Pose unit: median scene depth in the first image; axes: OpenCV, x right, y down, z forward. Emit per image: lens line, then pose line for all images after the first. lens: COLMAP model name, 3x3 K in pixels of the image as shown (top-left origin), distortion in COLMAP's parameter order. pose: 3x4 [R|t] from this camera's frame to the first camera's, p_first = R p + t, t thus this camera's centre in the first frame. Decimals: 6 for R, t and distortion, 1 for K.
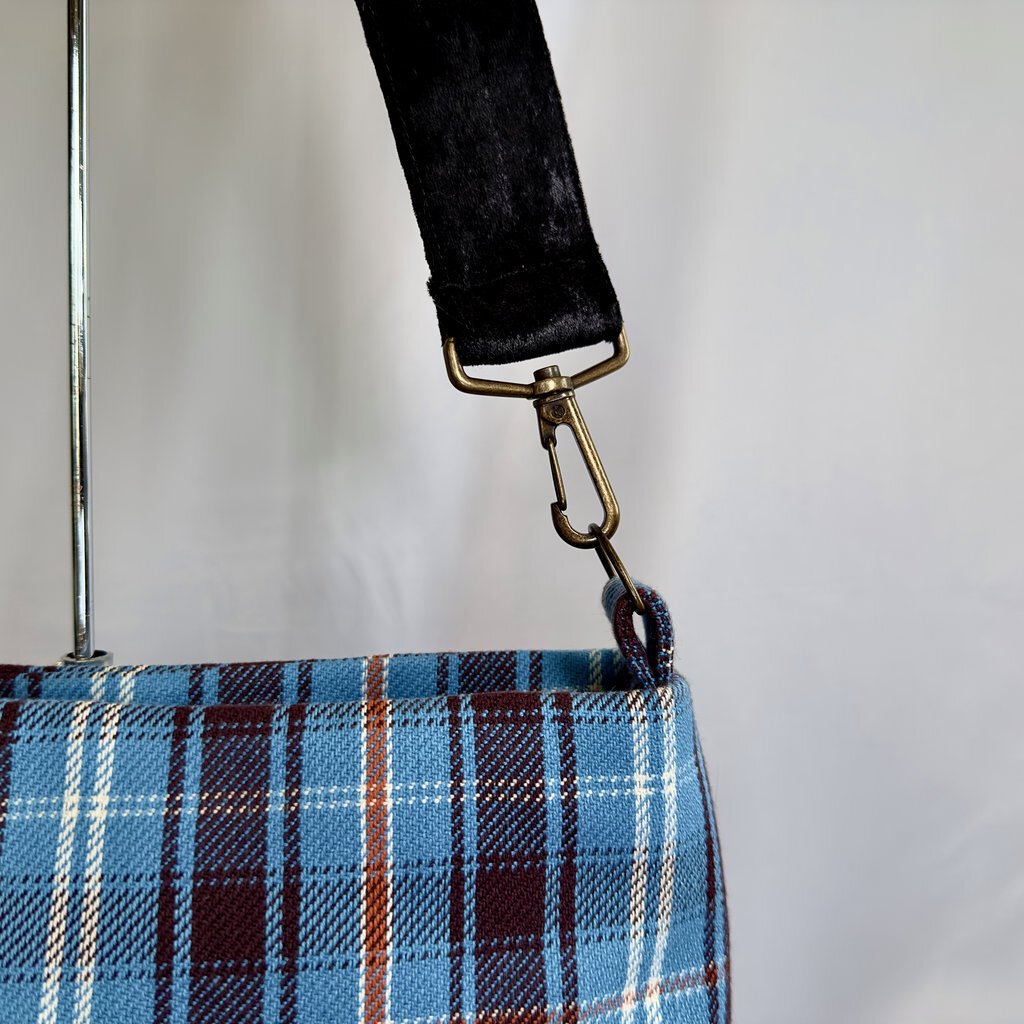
lens RADIAL K [[986.2, 0, 515.3], [0, 986.2, 509.6], [0, 0, 1]] dist [0.178952, -0.539389]
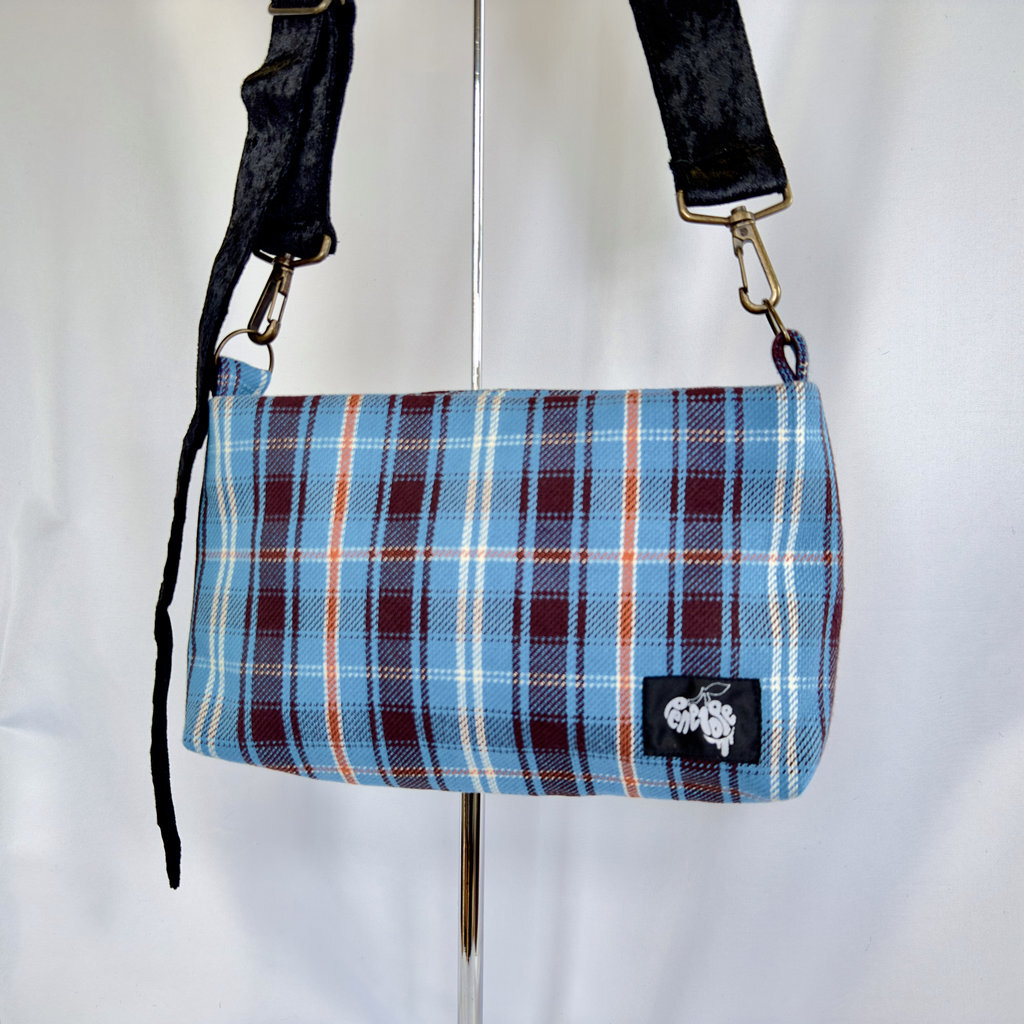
lens RADIAL K [[953.4, 0, 512.0], [0, 953.4, 512.0], [0, 0, 1]] dist [0.170770, -0.387223]
pose [[0.960697, 0.020213, -0.276864, 0.142271], [-0.017945, 0.999781, 0.010723, 0.403545], [0.277020, -0.005334, 0.960849, -0.780719]]
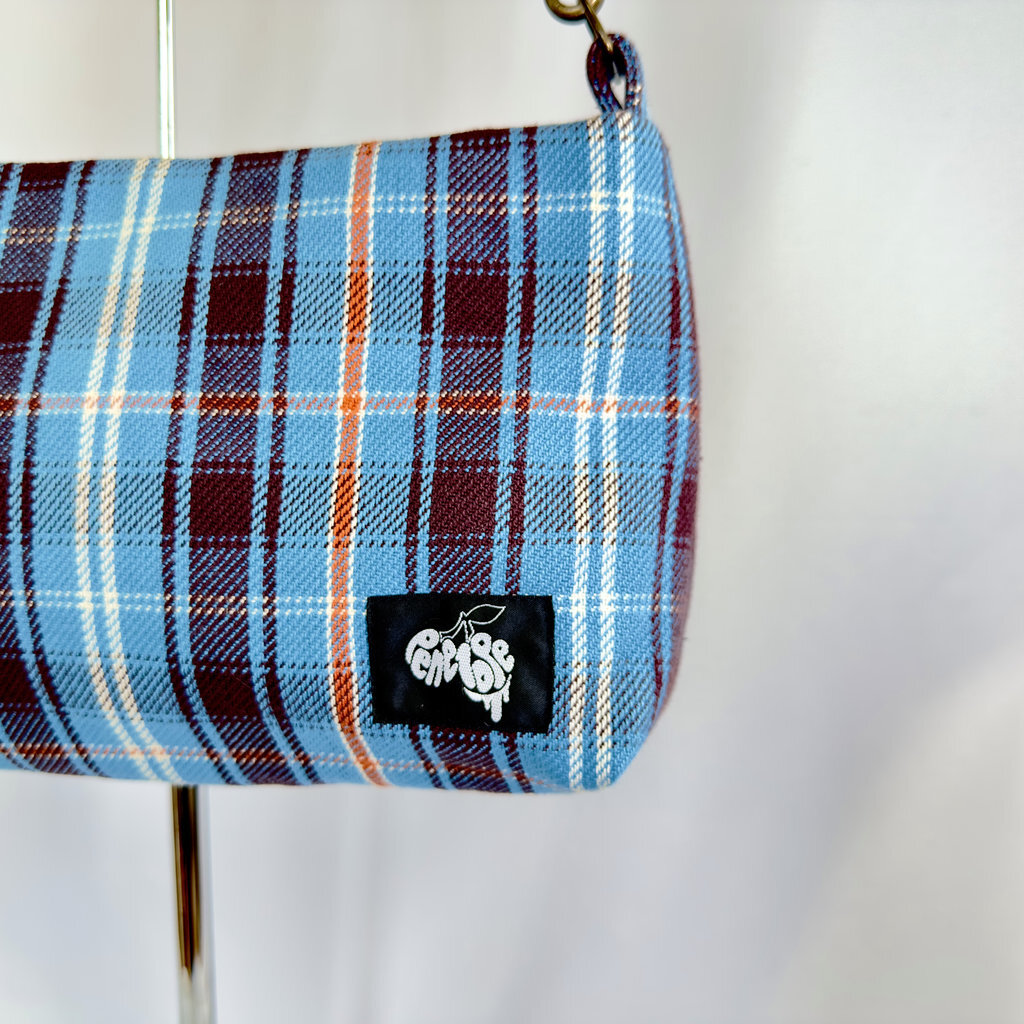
lens RADIAL K [[986.2, 0, 515.3], [0, 986.2, 509.6], [0, 0, 1]] dist [0.178952, -0.539389]
pose [[0.969519, 0.028804, -0.243317, 0.313340], [-0.016013, 0.998392, 0.054384, 0.553018], [0.244492, -0.048830, 0.968421, -0.084690]]
